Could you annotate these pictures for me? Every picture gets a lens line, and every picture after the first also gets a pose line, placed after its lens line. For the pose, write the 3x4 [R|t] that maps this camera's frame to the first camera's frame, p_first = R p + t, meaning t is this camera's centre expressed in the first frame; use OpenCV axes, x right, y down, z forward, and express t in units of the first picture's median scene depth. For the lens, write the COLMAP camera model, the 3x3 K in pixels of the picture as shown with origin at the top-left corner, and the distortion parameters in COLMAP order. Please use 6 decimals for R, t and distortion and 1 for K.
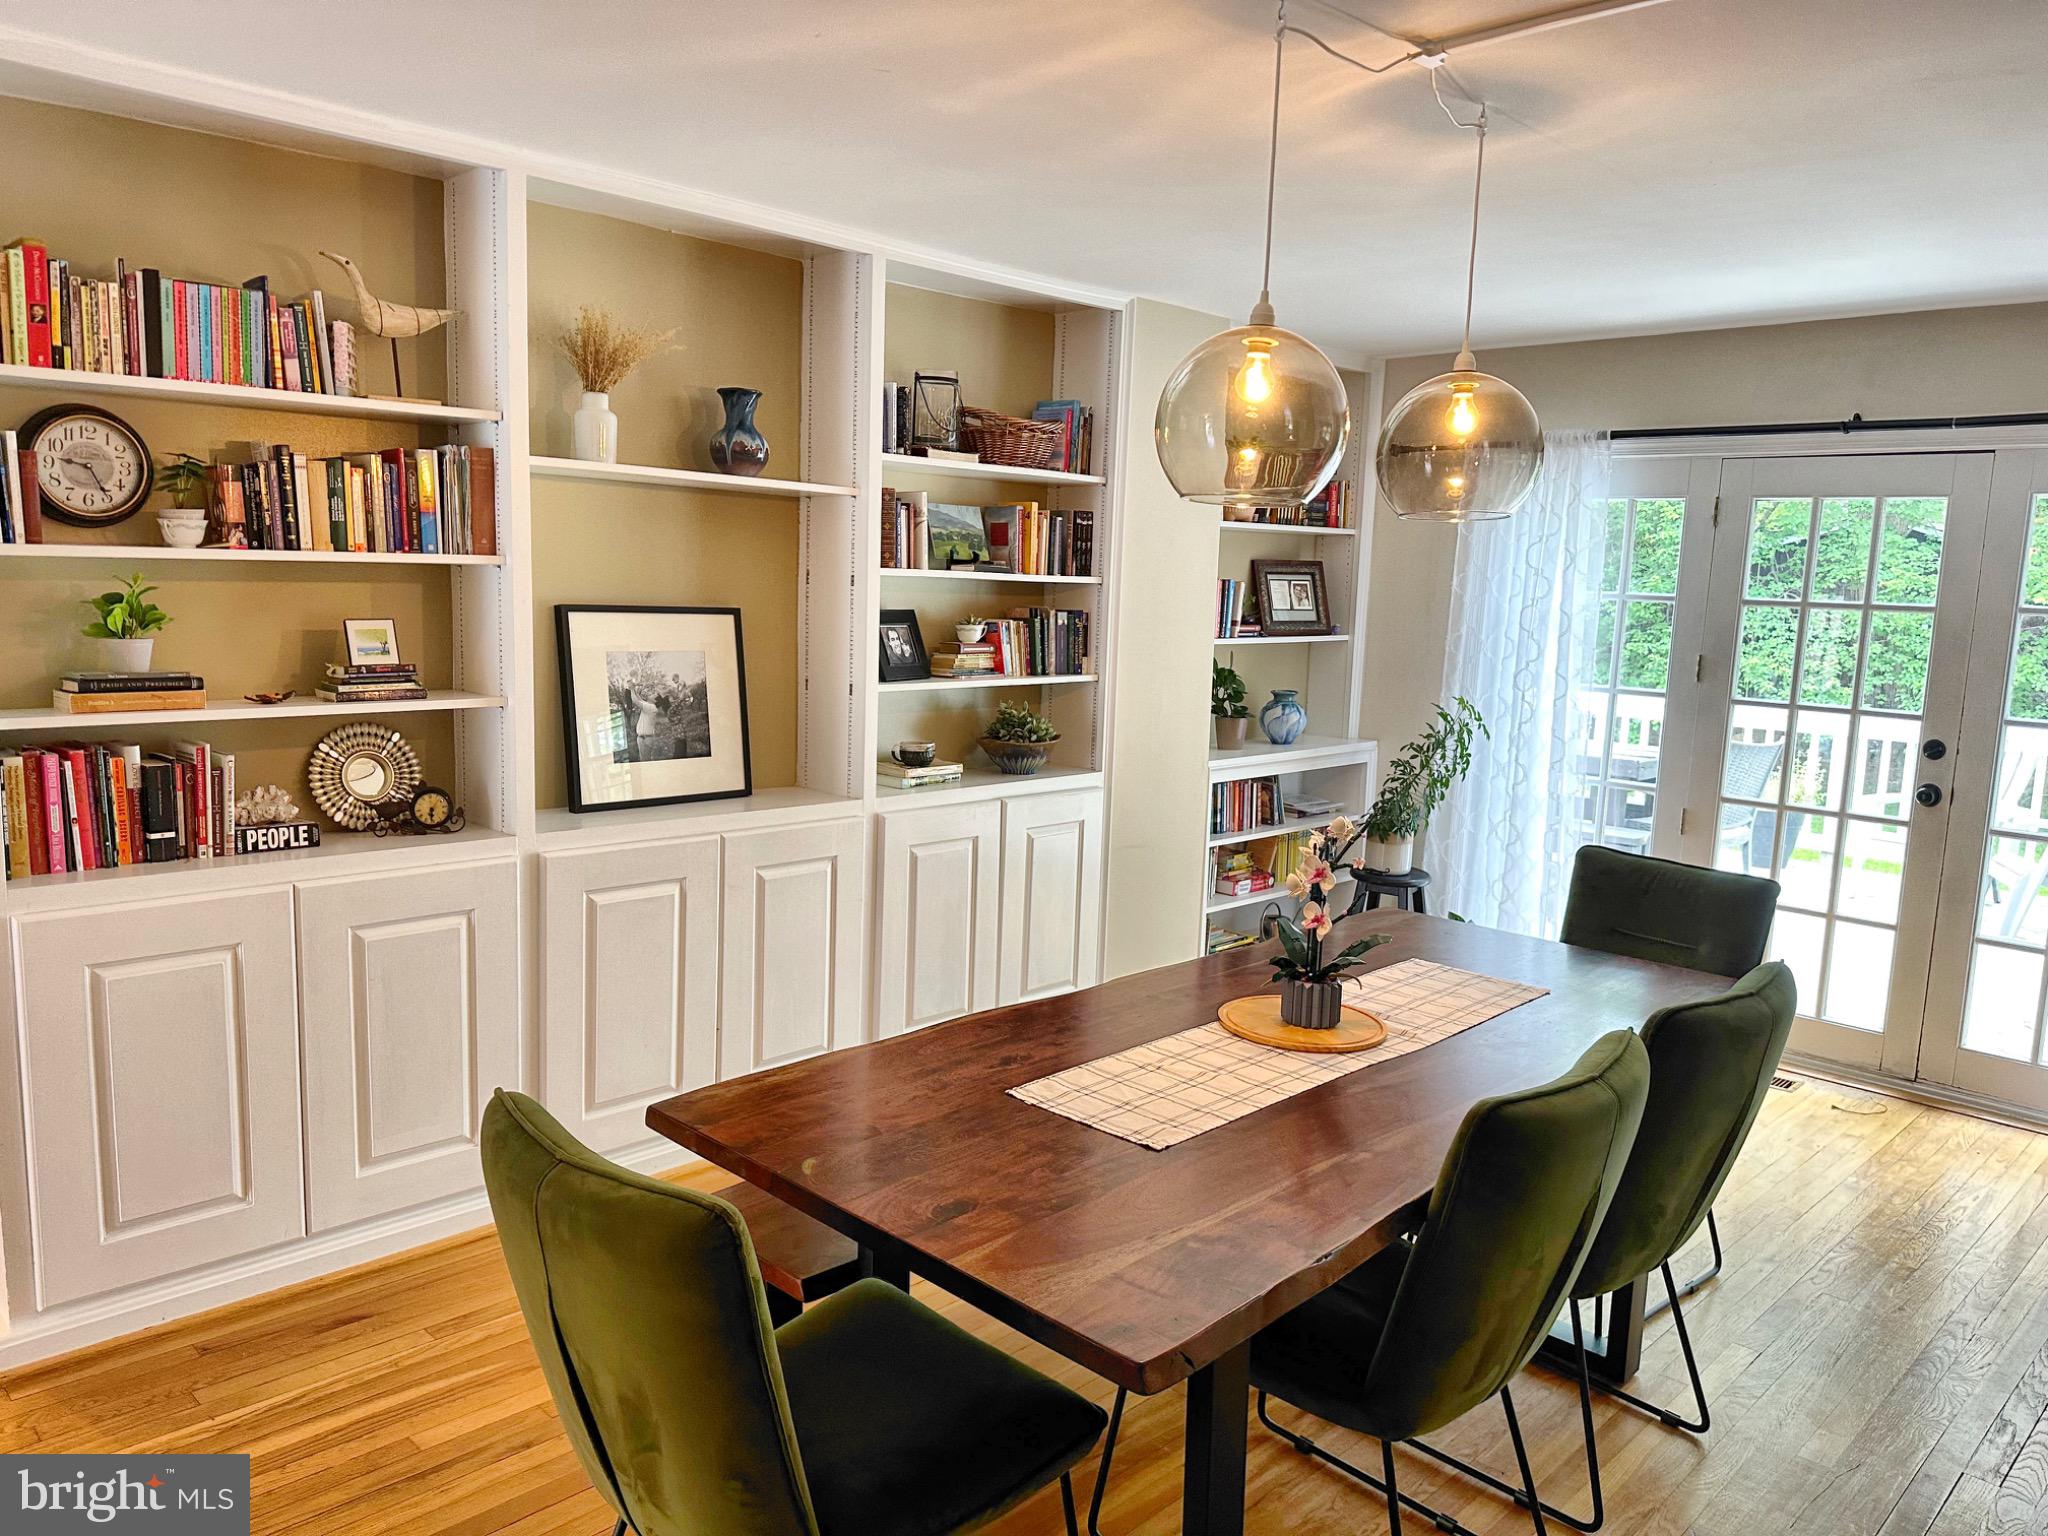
lens RADIAL K [[1433.6, 0, 1026.1], [0, 1433.6, 769.1], [0, 0, 1]] dist [0.008066, -0.008732]
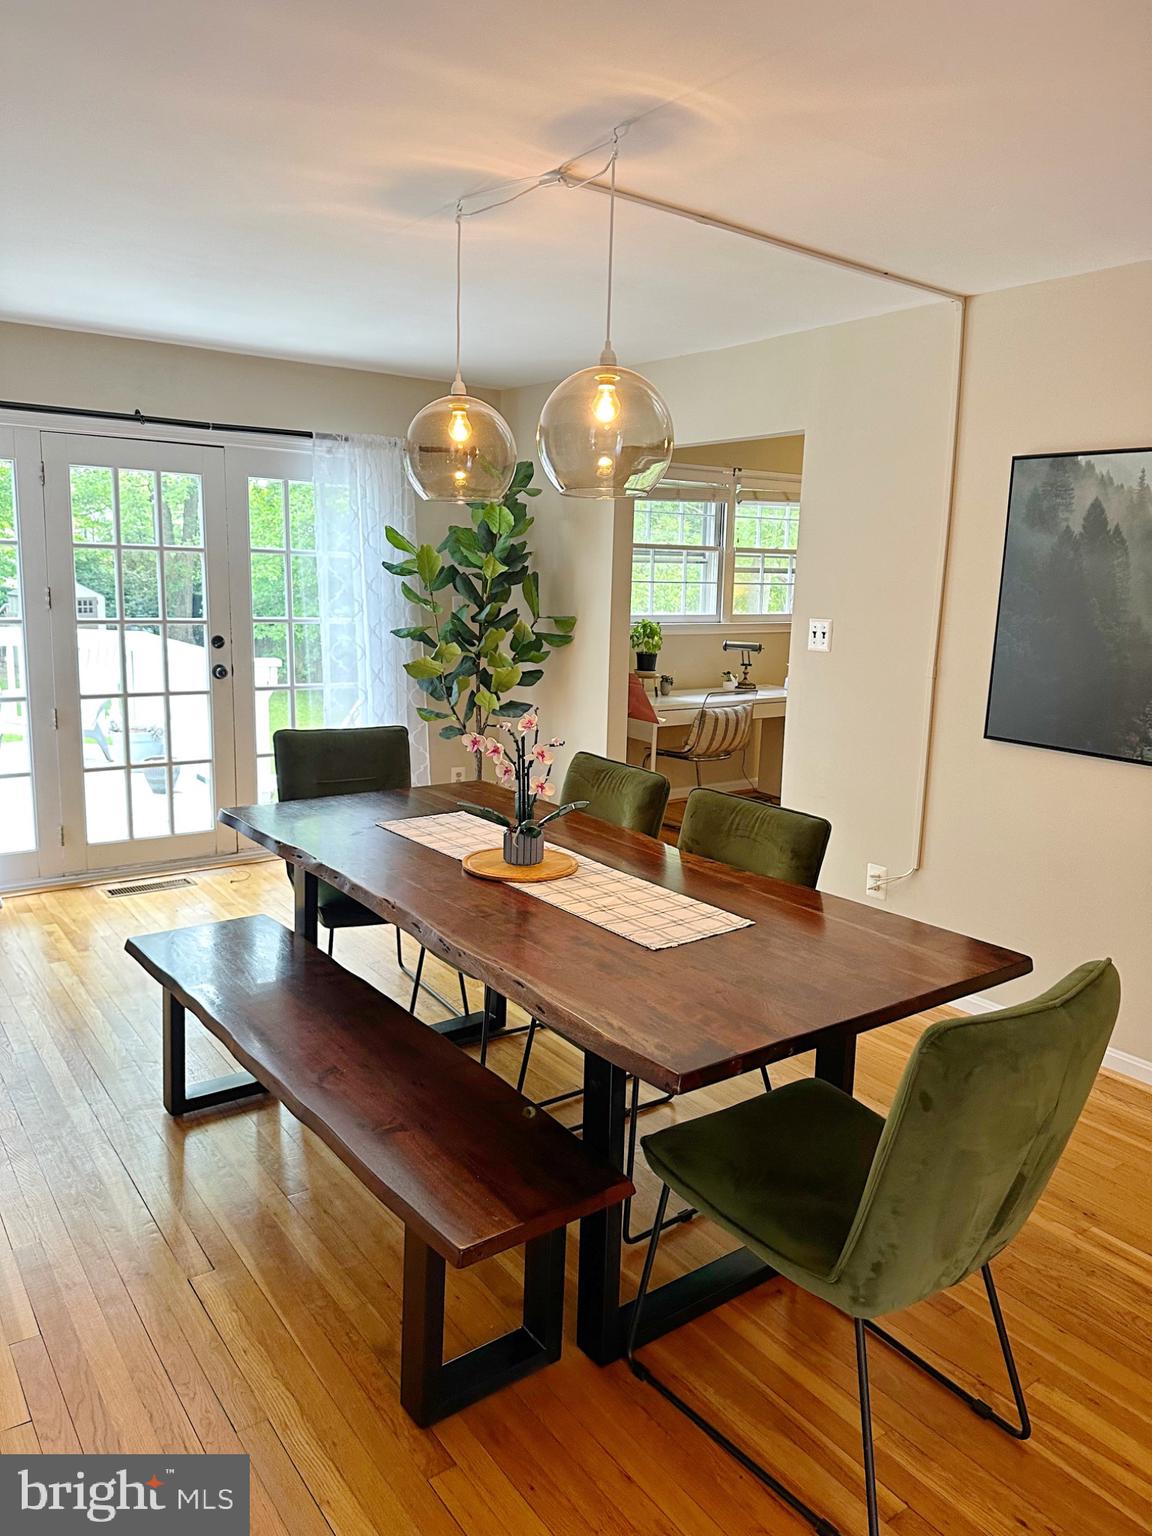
lens RADIAL K [[1075.2, 0, 576.9], [0, 1075.2, 772.7], [0, 0, 1]] dist [0.008066, -0.008732]
pose [[0.150931, -0.216685, 0.964504, -0.457078], [0.108254, 0.973436, 0.201751, -0.068154], [-0.982599, 0.073961, 0.170379, 0.428373]]
